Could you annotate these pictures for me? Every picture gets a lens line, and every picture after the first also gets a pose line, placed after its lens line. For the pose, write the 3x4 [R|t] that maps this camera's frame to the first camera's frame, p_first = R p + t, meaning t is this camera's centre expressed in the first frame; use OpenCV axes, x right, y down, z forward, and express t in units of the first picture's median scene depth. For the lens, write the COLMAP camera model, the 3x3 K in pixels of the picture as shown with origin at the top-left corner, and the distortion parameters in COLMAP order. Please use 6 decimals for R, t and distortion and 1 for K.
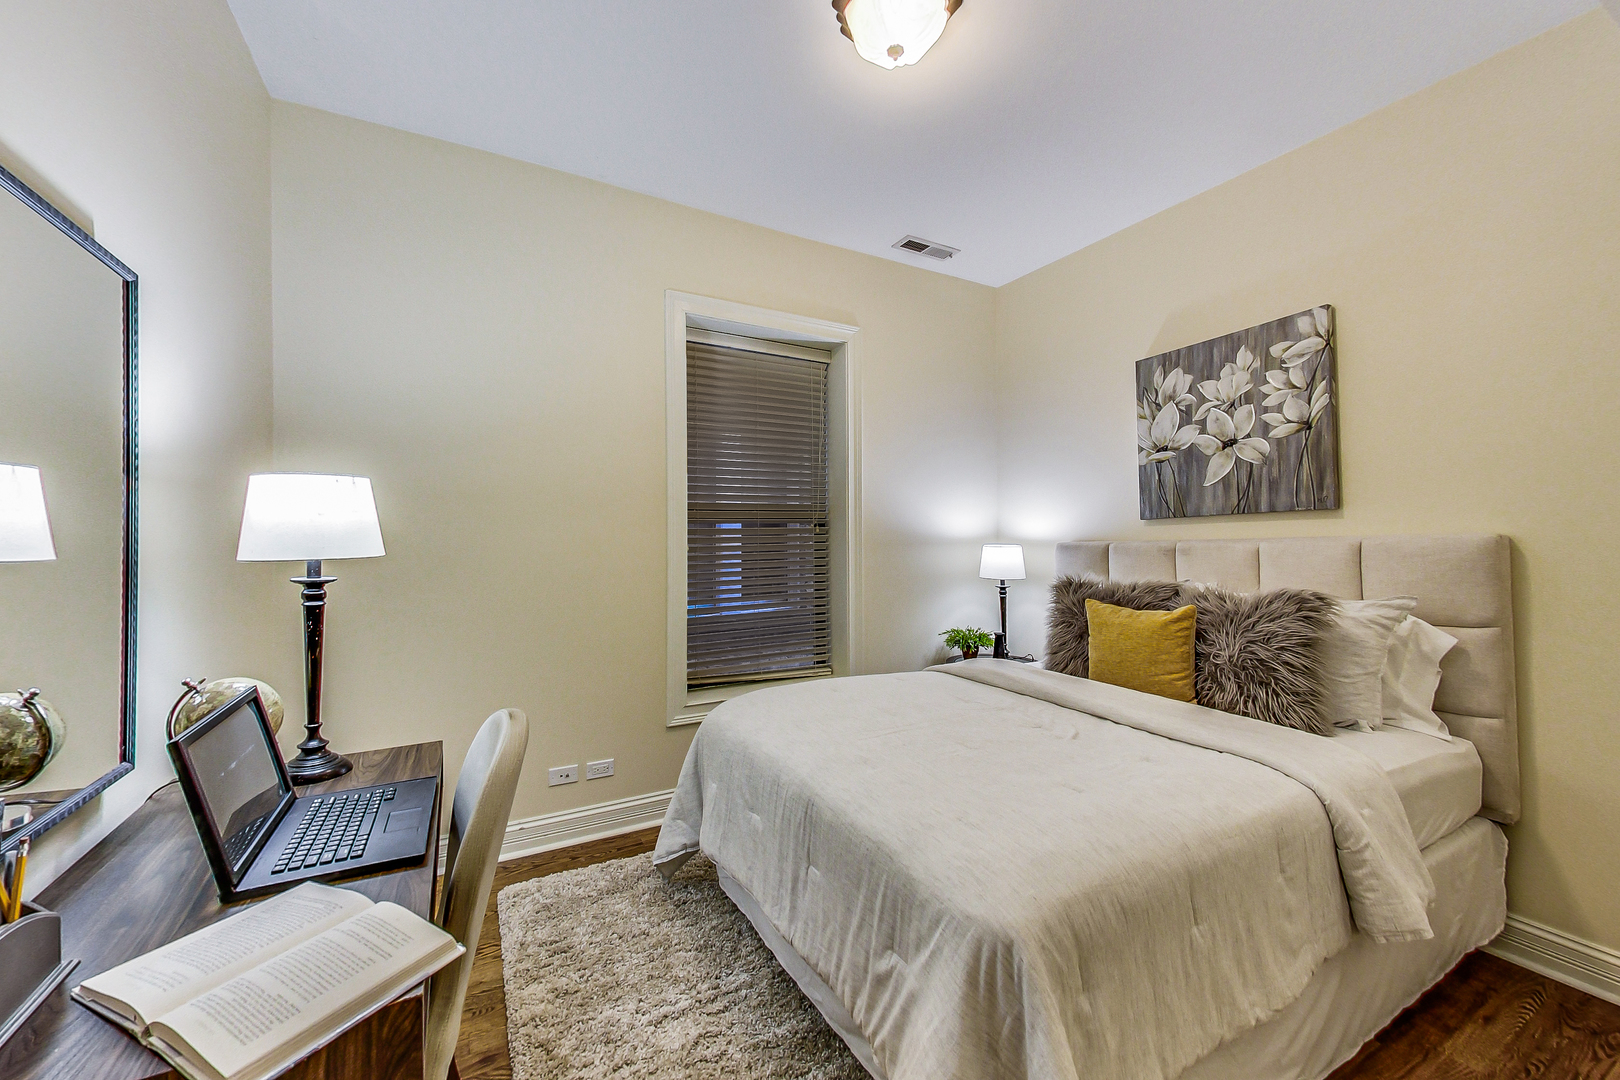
lens RADIAL K [[623.2, 0, 800.4], [0, 623.2, 538.1], [0, 0, 1]] dist [0.003452, -0.003951]
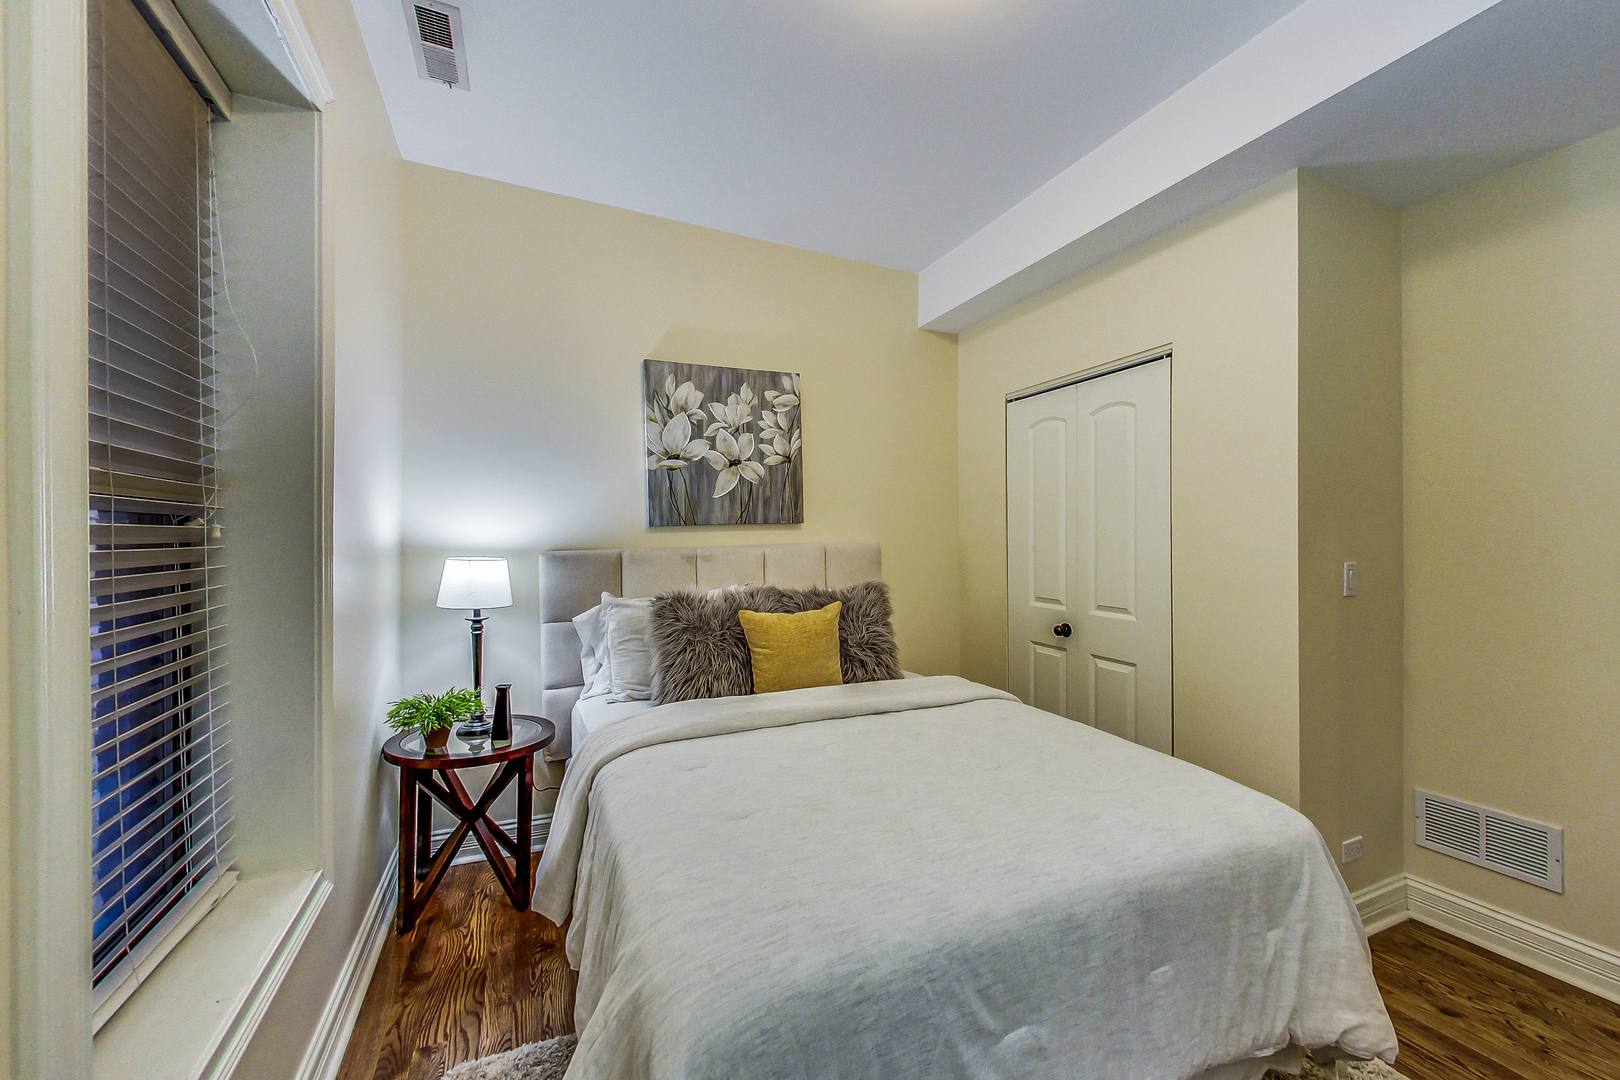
lens RADIAL K [[623.2, 0, 805.2], [0, 623.2, 533.1], [0, 0, 1]] dist [0.003452, -0.003951]
pose [[0.036852, 0.010221, 0.999268, -0.445303], [0.003620, 0.999940, -0.010361, -0.009139], [-0.999314, 0.004000, 0.036813, 0.804136]]
